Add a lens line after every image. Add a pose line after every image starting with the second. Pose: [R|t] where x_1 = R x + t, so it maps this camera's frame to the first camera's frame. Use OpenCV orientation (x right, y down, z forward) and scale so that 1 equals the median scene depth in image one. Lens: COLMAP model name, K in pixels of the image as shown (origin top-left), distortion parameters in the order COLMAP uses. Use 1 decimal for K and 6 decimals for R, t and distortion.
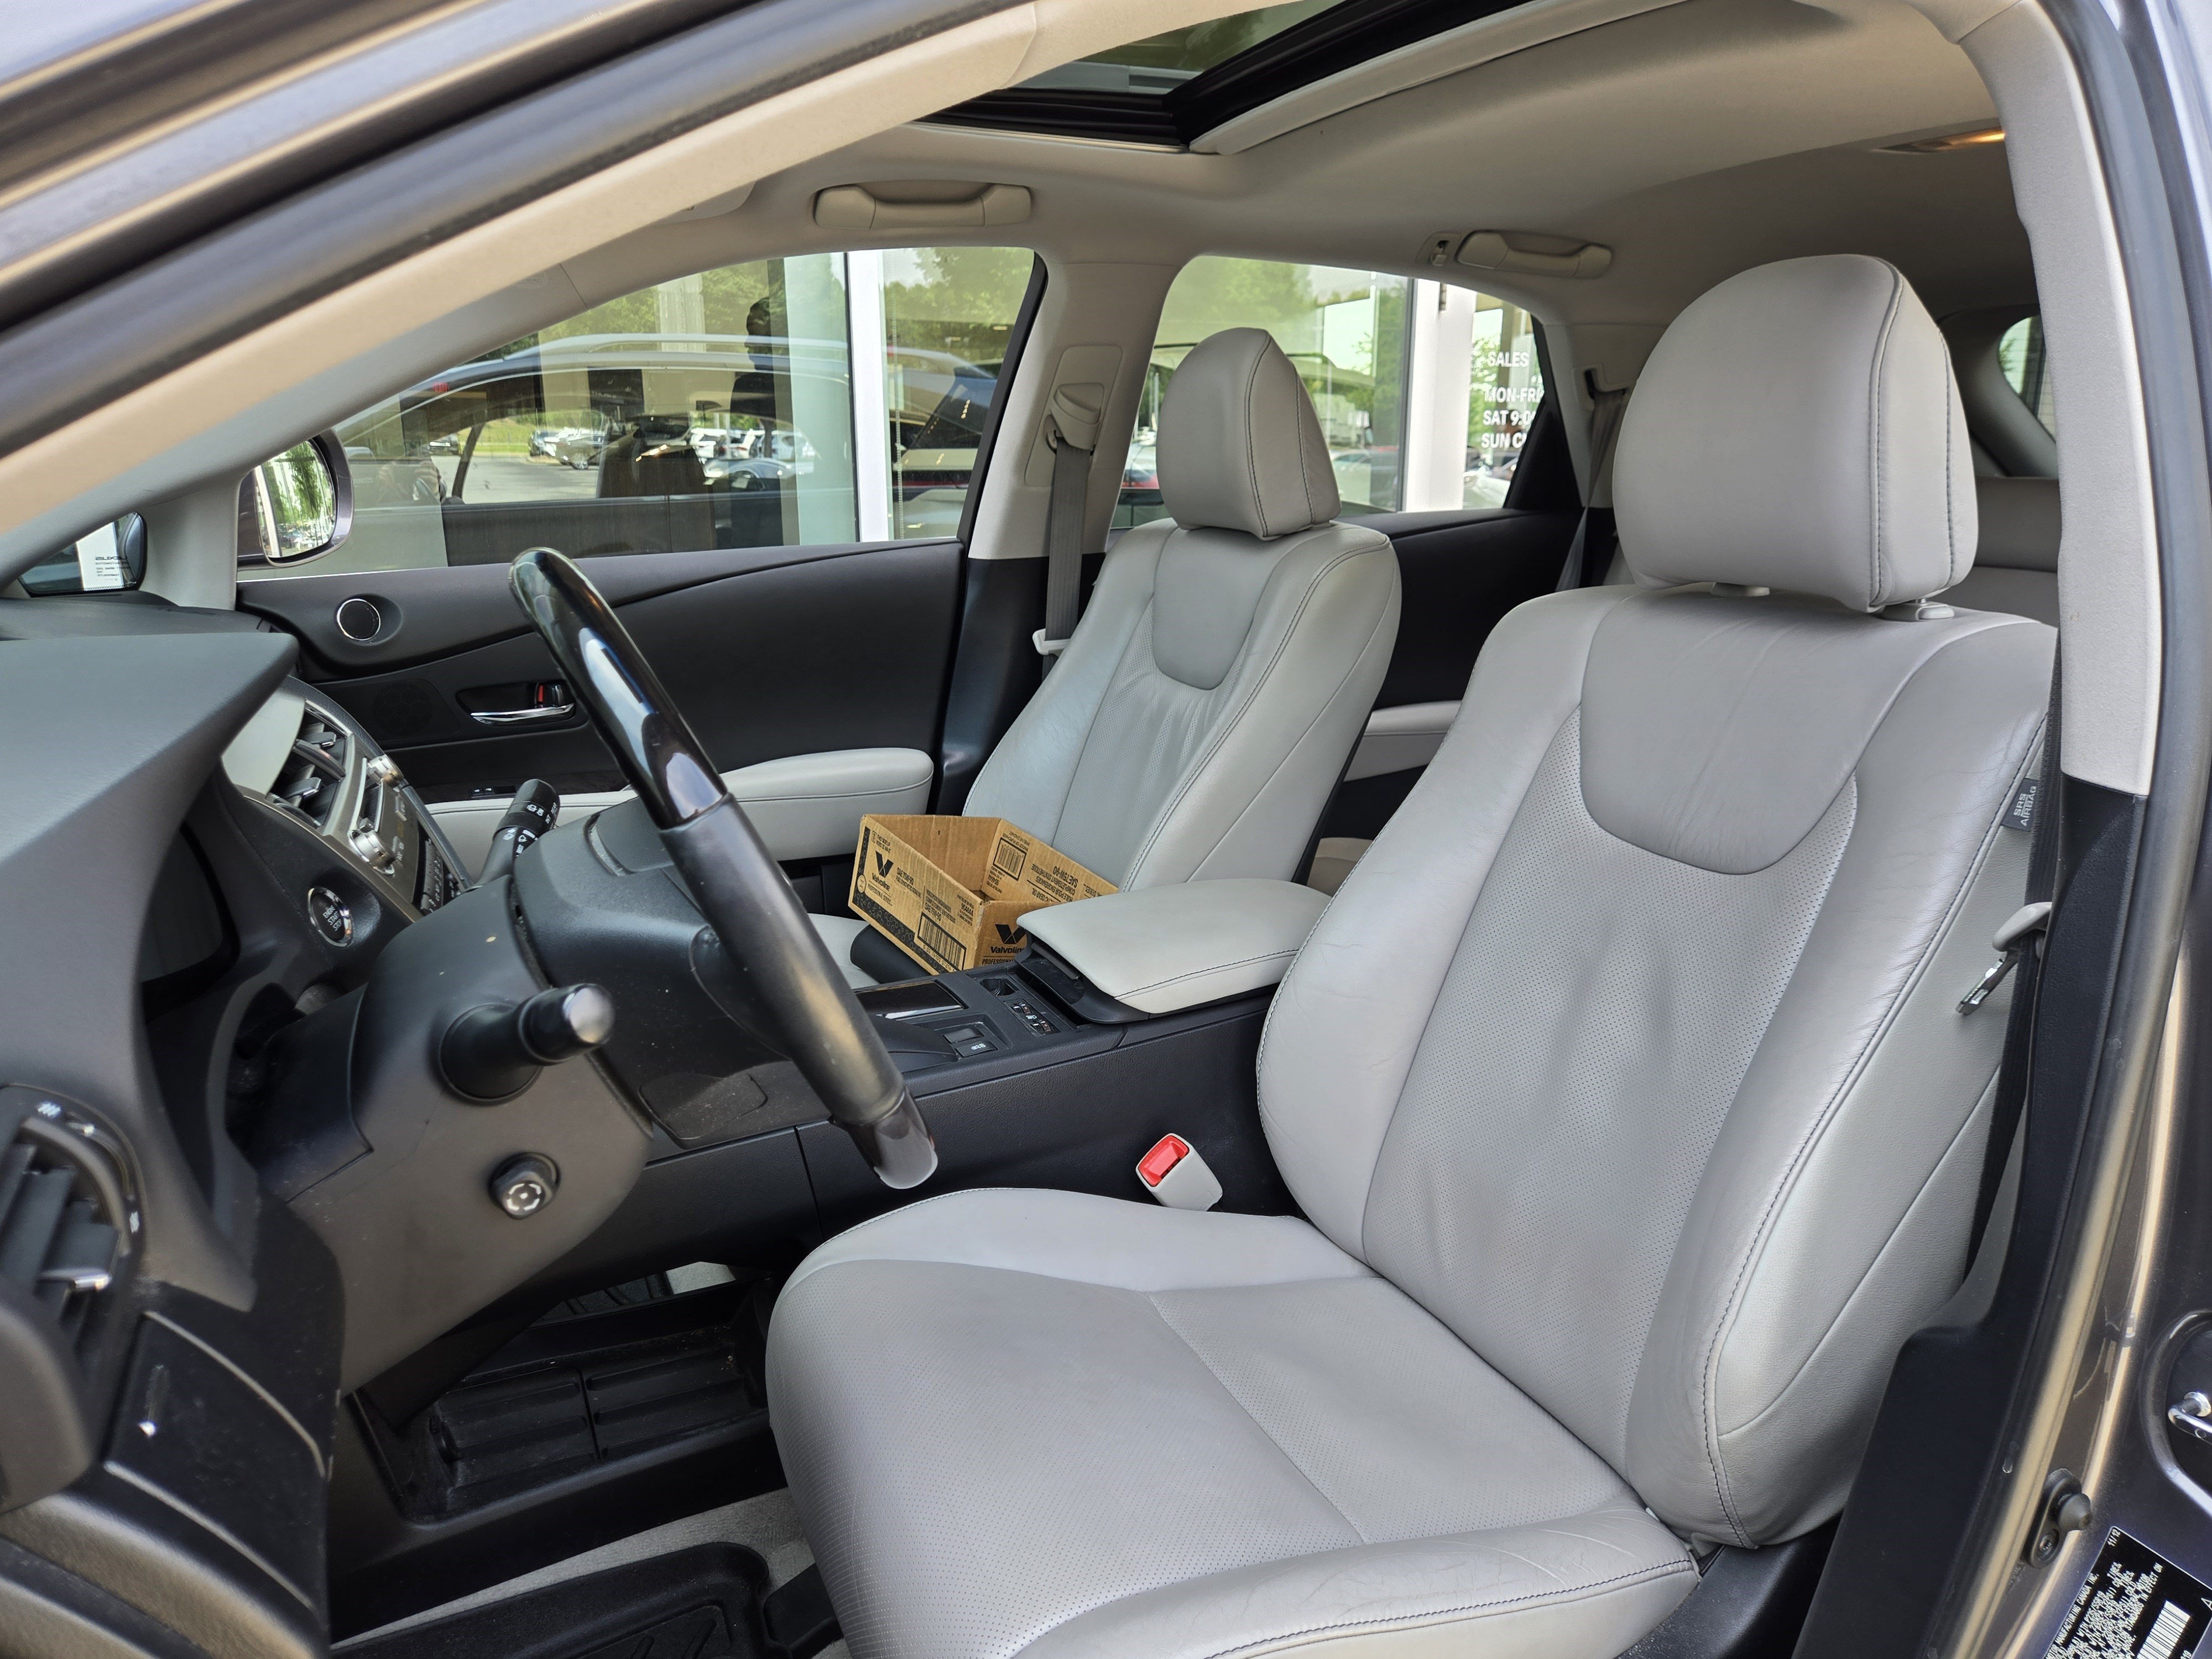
lens RADIAL K [[1503.0, 0, 1131.2], [0, 1503.0, 870.2], [0, 0, 1]] dist [0.035312, -0.004751]
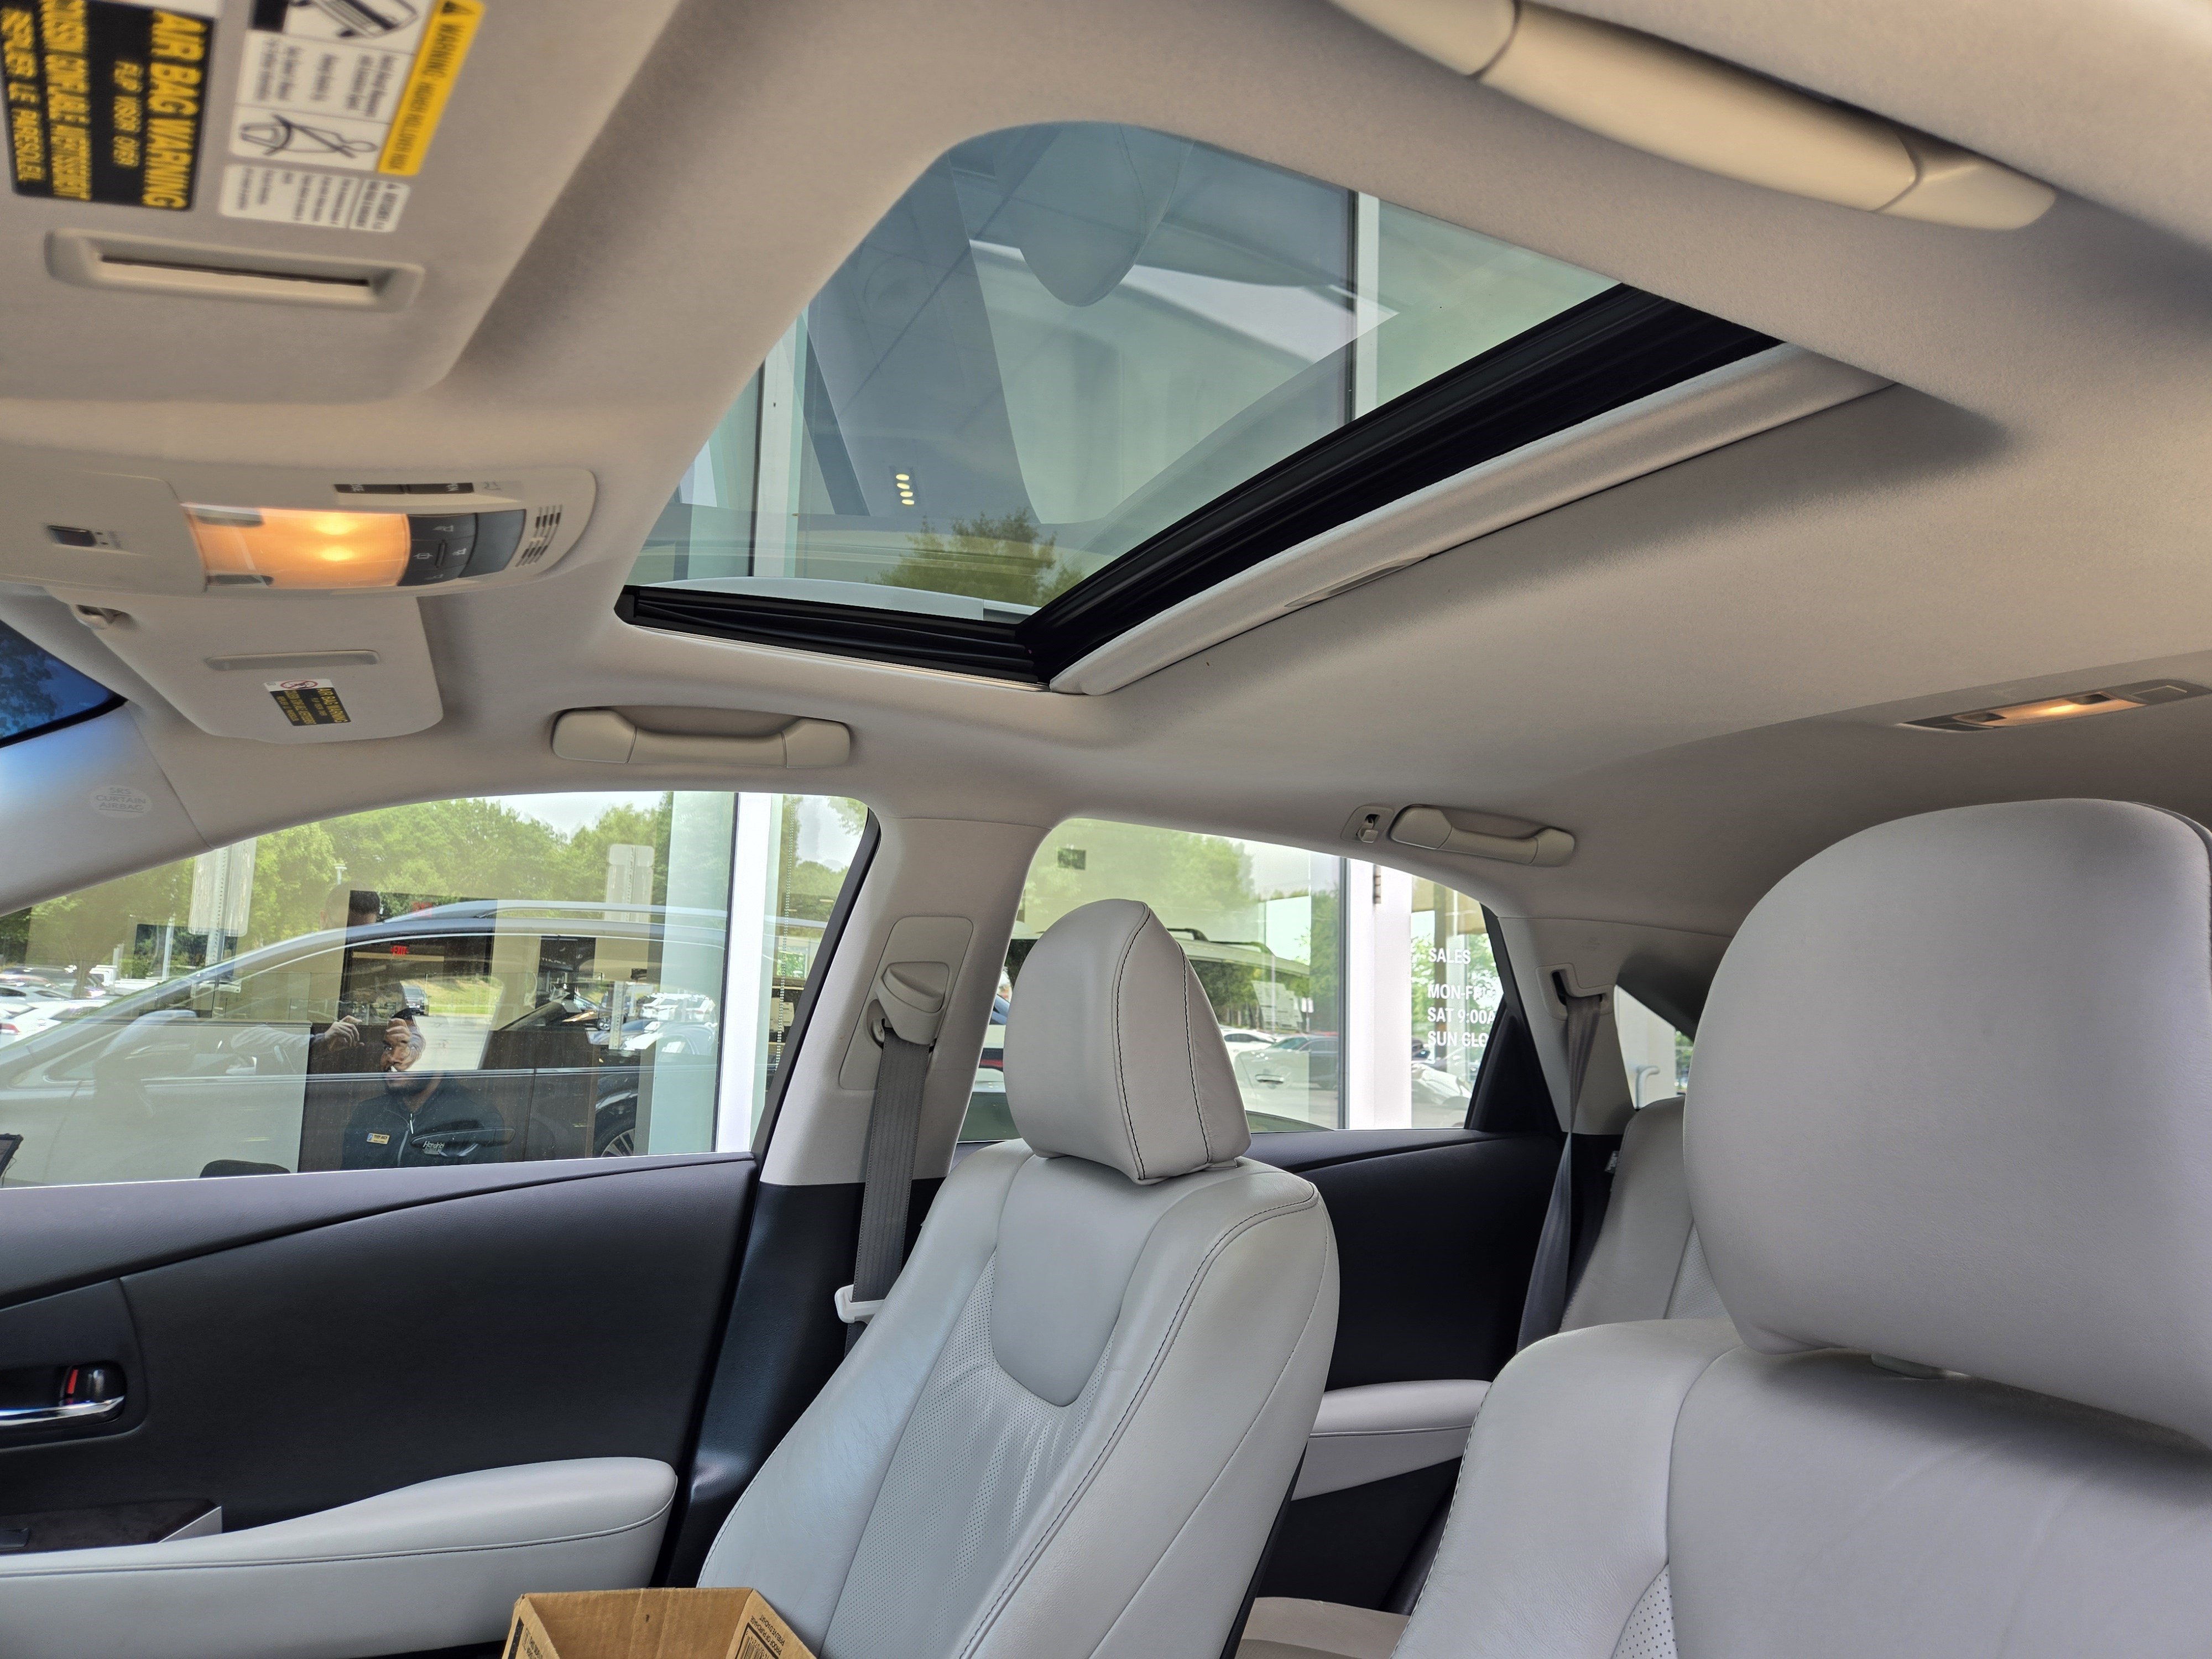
lens RADIAL K [[1487.9, 0, 1108.7], [0, 1487.9, 768.7], [0, 0, 1]] dist [0.040573, -0.003098]
pose [[0.999291, 0.036452, 0.009444, 0.050357], [-0.028882, 0.902896, -0.428887, -0.080324], [-0.024161, 0.428310, 0.903309, 0.244020]]
